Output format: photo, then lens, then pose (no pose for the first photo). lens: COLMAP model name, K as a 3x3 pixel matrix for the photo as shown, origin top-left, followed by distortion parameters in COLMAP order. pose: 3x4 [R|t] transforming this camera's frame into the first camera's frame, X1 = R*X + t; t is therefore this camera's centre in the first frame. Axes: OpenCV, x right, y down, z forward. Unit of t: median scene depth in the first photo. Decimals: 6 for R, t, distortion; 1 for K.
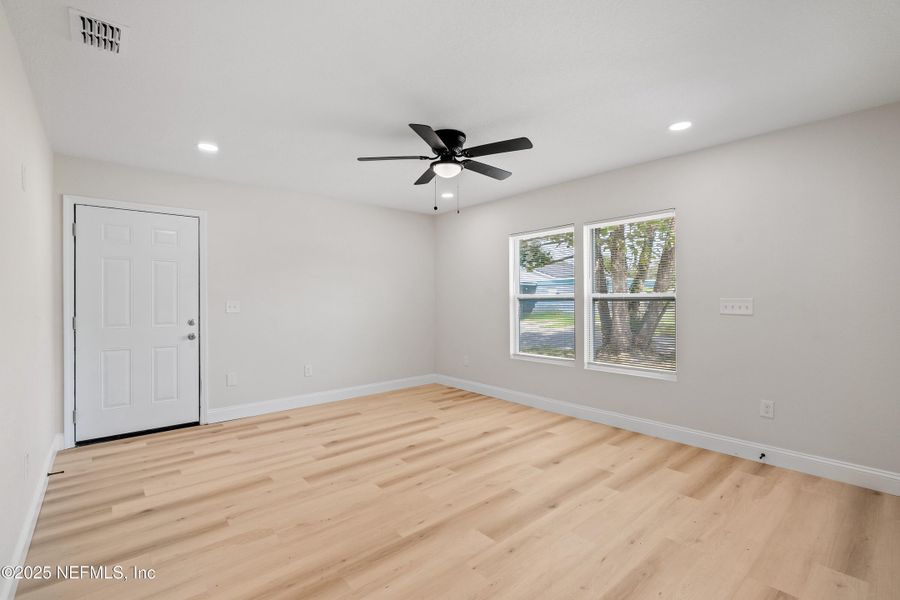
lens RADIAL K [[404.6, 0, 448.6], [0, 404.6, 296.9], [0, 0, 1]] dist [-0.004053, 0.000167]
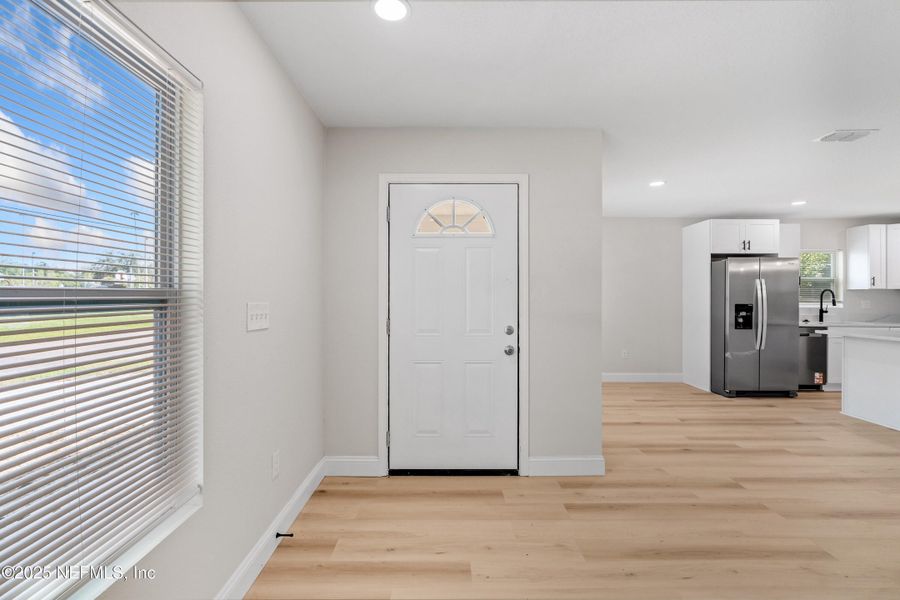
lens RADIAL K [[404.6, 0, 448.6], [0, 404.6, 296.9], [0, 0, 1]] dist [-0.004053, 0.000167]
pose [[-0.759913, 0.008731, 0.649966, 0.117274], [0.002666, 0.999943, -0.010316, 0.002654], [-0.650019, -0.006106, -0.759893, 1.285069]]
